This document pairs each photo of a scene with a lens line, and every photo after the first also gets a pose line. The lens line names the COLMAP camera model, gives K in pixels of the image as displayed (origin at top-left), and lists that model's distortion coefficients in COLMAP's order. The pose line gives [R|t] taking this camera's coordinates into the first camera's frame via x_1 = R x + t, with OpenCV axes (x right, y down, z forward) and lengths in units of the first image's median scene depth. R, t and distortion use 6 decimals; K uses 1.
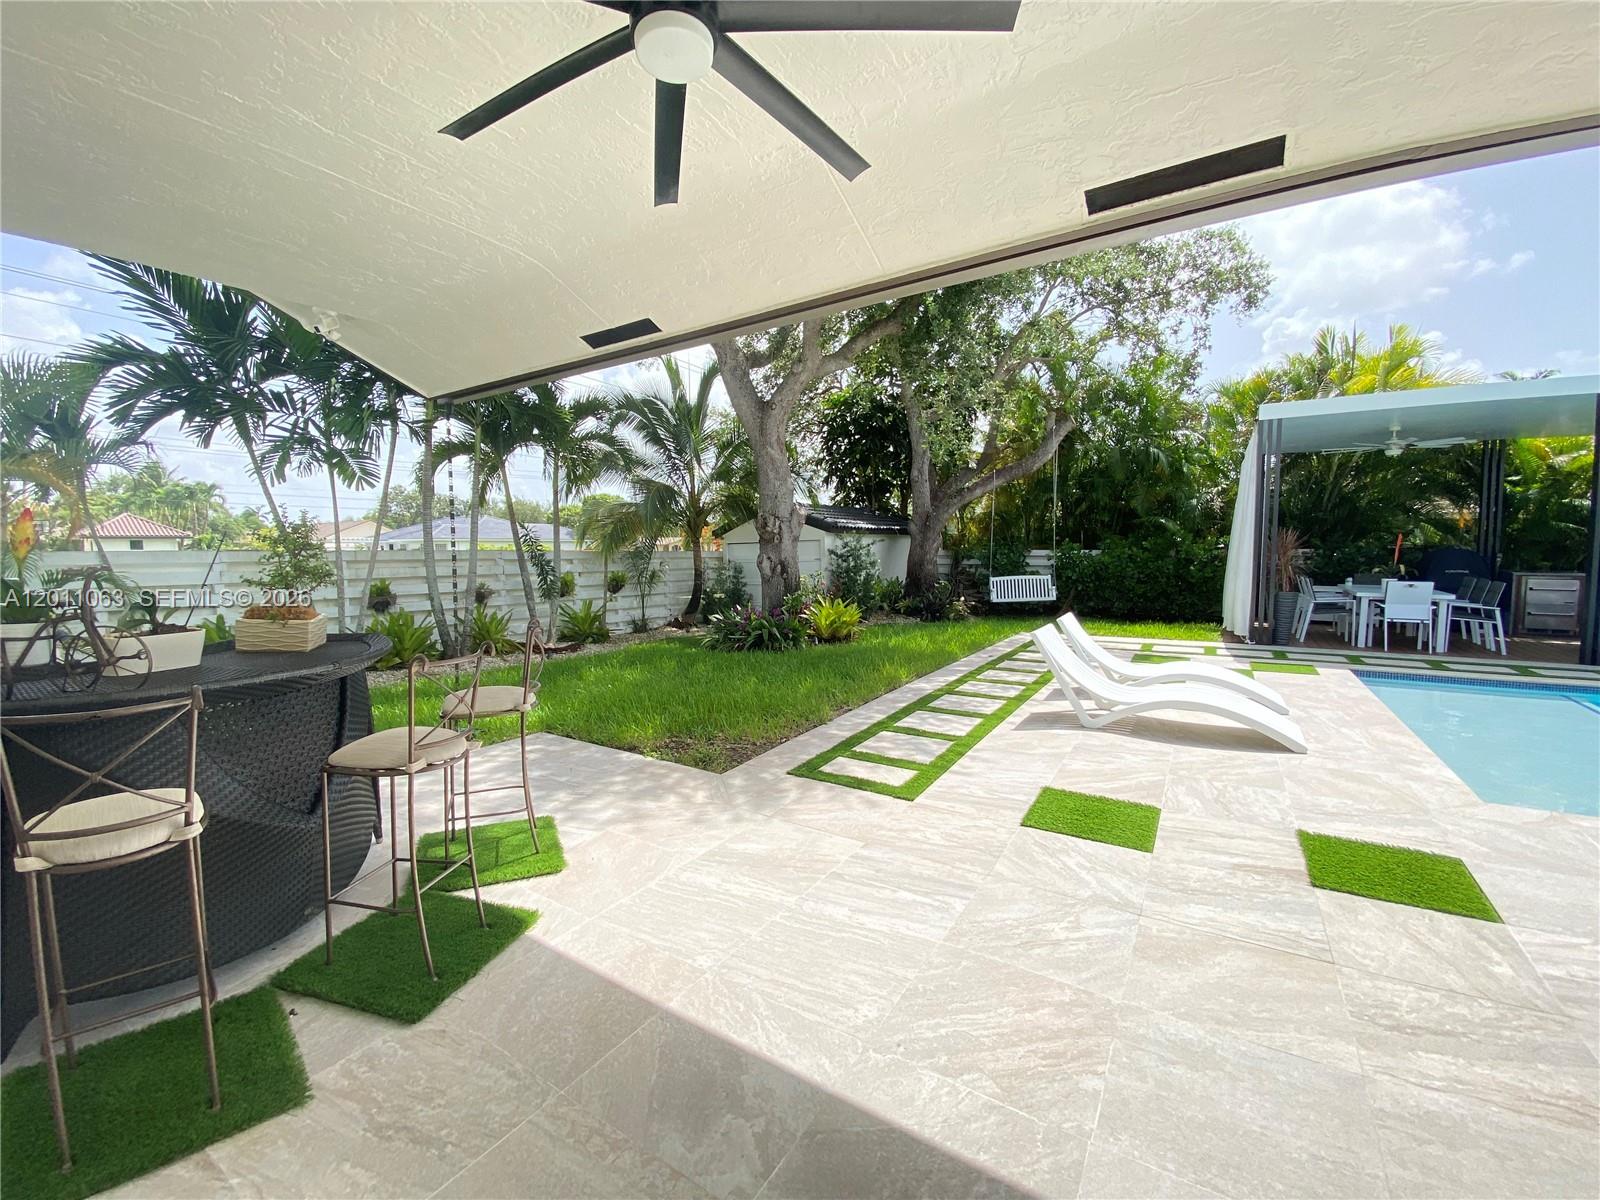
lens RADIAL K [[644.1, 0, 795.4], [0, 644.1, 598.1], [0, 0, 1]] dist [0.046166, -0.031035]
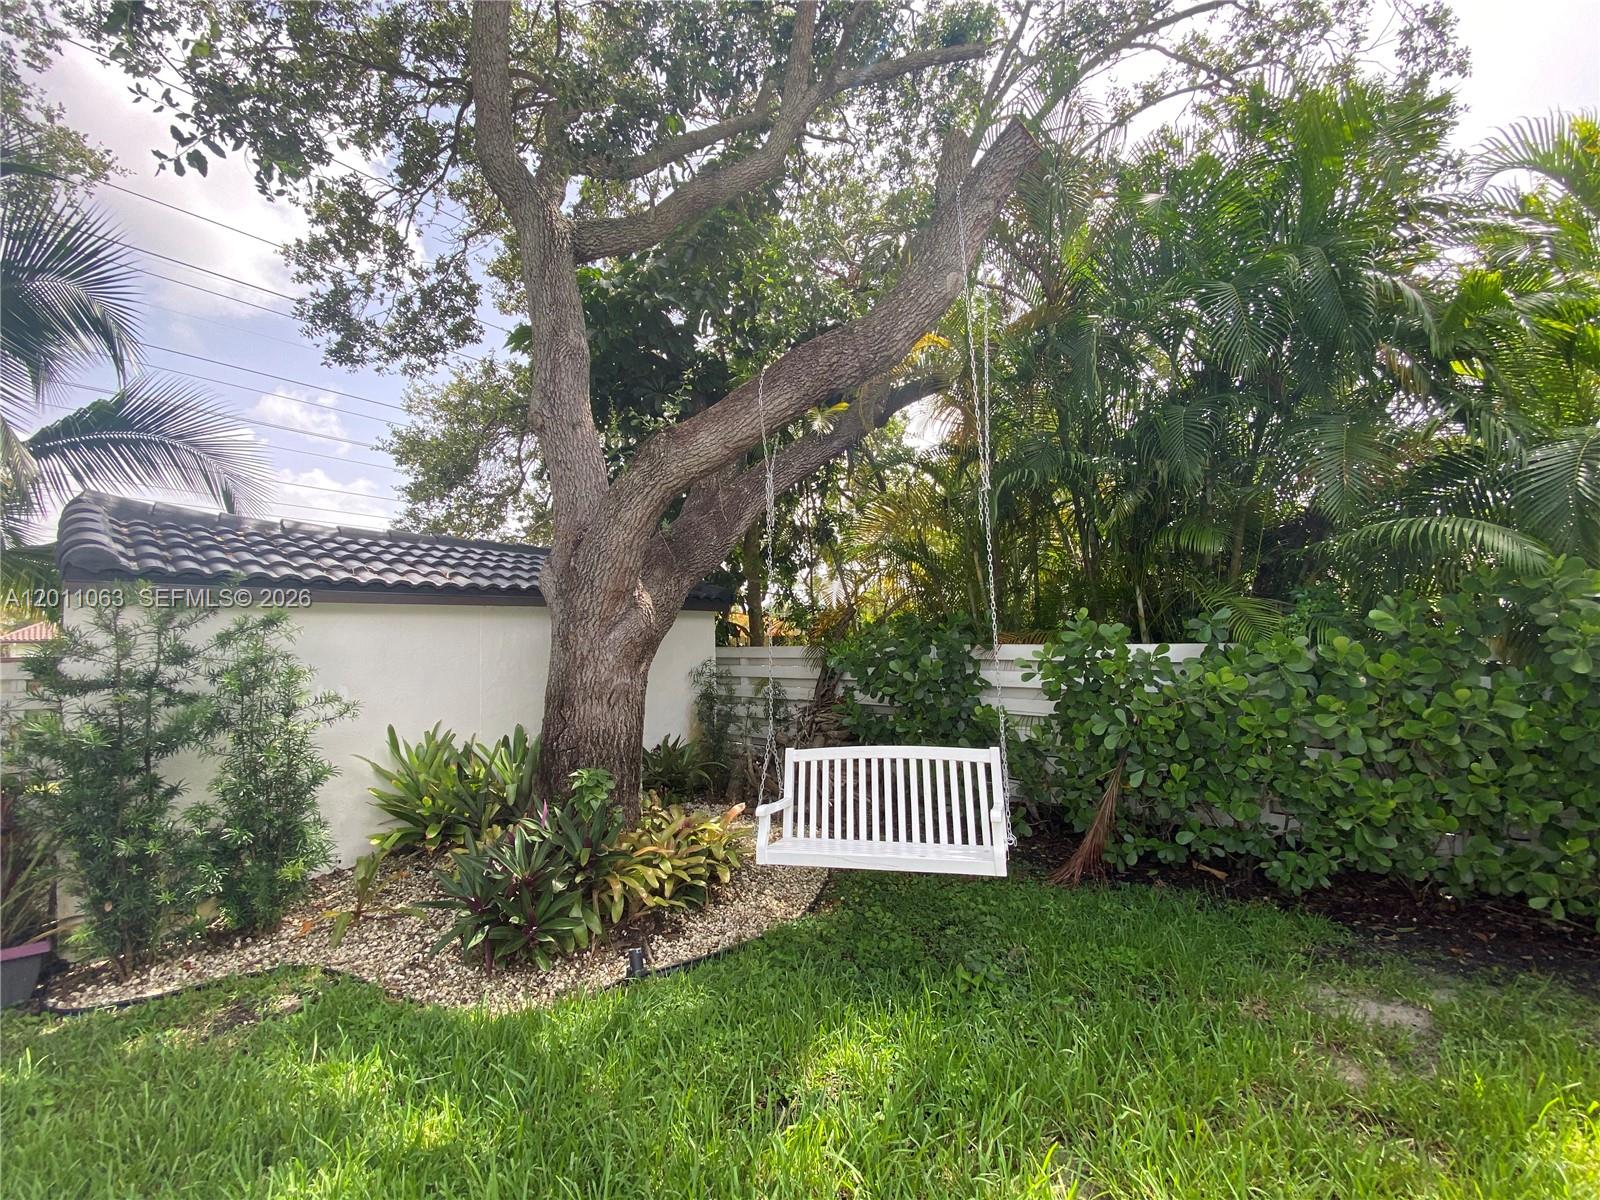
lens RADIAL K [[644.1, 0, 795.4], [0, 644.1, 598.1], [0, 0, 1]] dist [0.046166, -0.031035]
pose [[0.992262, -0.021883, -0.122217, 0.453731], [0.005479, 0.991104, -0.132973, -0.078736], [0.124039, 0.131275, 0.983555, 0.957409]]
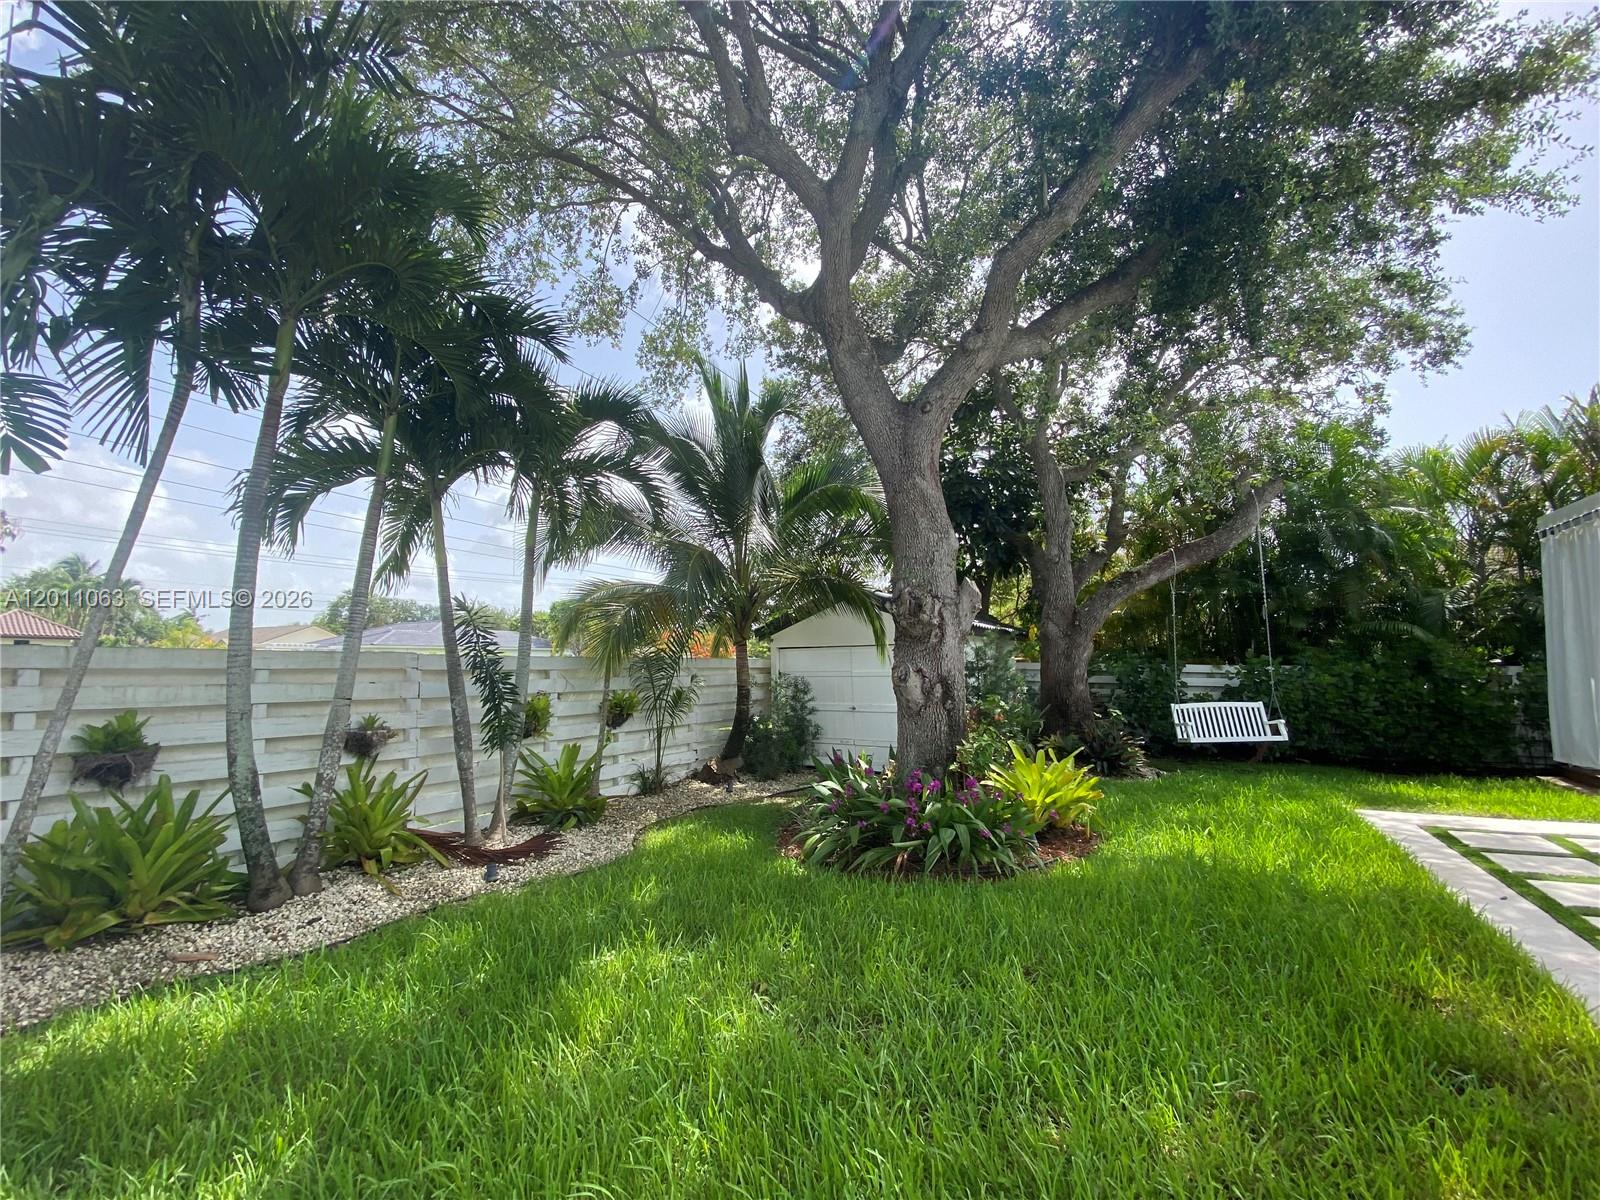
lens RADIAL K [[644.1, 0, 795.4], [0, 644.1, 598.1], [0, 0, 1]] dist [0.046166, -0.031035]
pose [[0.998701, 0.016741, 0.048123, -0.164691], [-0.008245, 0.985131, -0.171604, -0.027601], [-0.050281, 0.170985, 0.983990, 0.436574]]
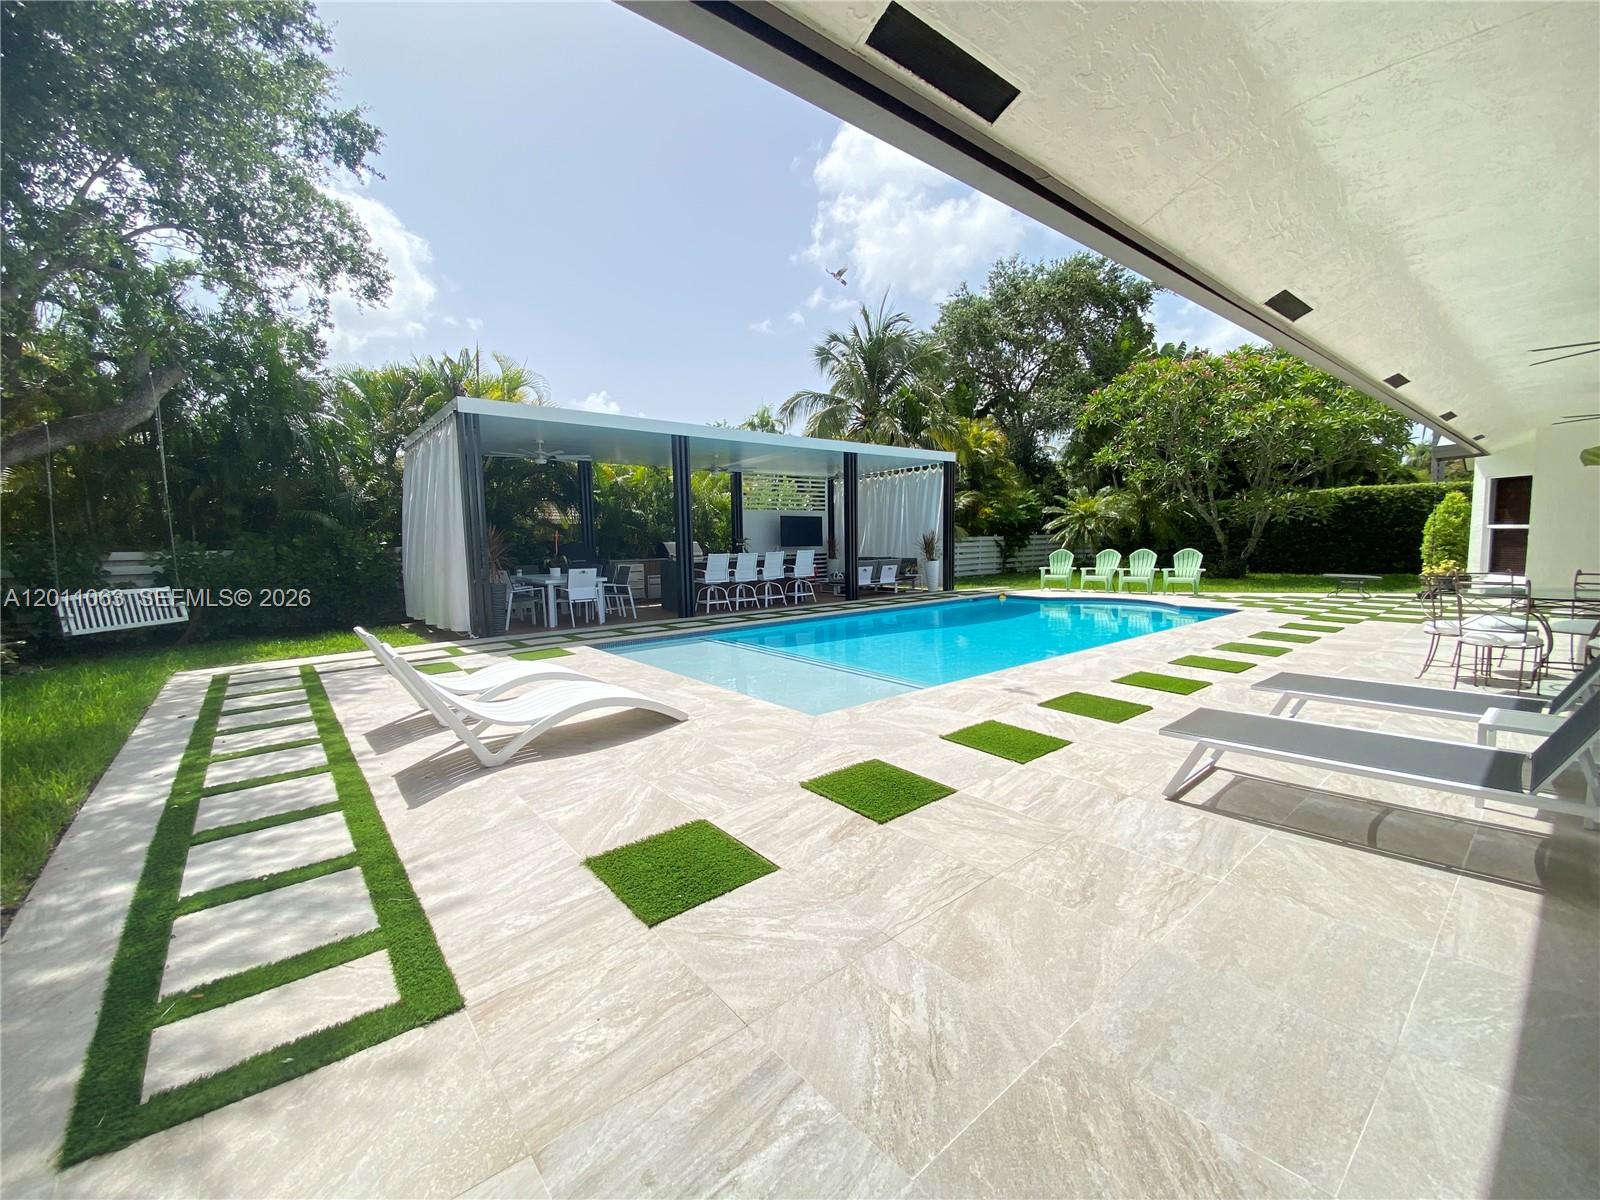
lens RADIAL K [[647.9, 0, 803.9], [0, 647.9, 597.7], [0, 0, 1]] dist [0.012513, -0.018202]
pose [[0.313517, -0.082009, 0.946035, -0.060029], [0.088490, 0.994452, 0.056880, -0.002979], [-0.945451, 0.065882, 0.319034, 0.179502]]
